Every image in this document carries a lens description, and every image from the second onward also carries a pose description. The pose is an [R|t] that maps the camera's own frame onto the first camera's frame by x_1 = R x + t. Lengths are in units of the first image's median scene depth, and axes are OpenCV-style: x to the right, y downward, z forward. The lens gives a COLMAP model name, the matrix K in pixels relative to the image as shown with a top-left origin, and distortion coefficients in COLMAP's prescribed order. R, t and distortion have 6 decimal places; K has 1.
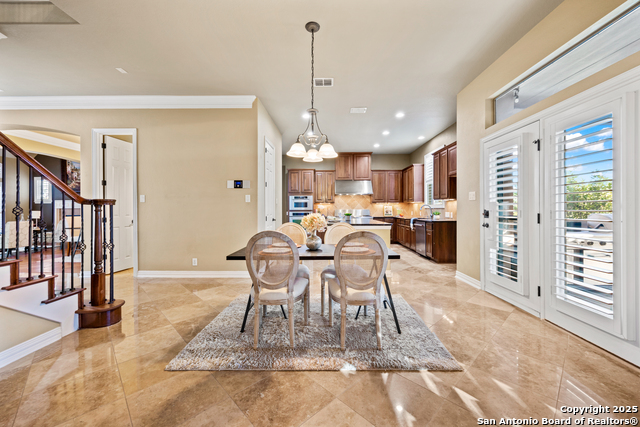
lens RADIAL K [[252.3, 0, 323.6], [0, 252.3, 209.7], [0, 0, 1]] dist [0.001204, 0.000092]
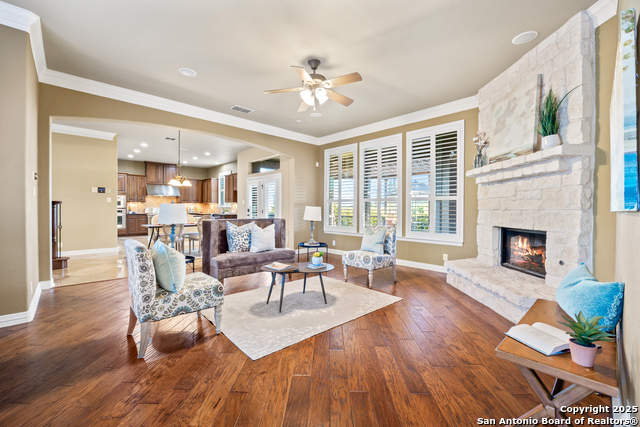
lens RADIAL K [[269.8, 0, 320.0], [0, 269.8, 213.5], [0, 0, 1]] dist [-0.000596, -0.000013]
pose [[0.712954, -0.003781, 0.701201, -0.323408], [-0.009574, 0.999840, 0.015126, 0.000418], [-0.701145, -0.017497, 0.712804, -0.631429]]
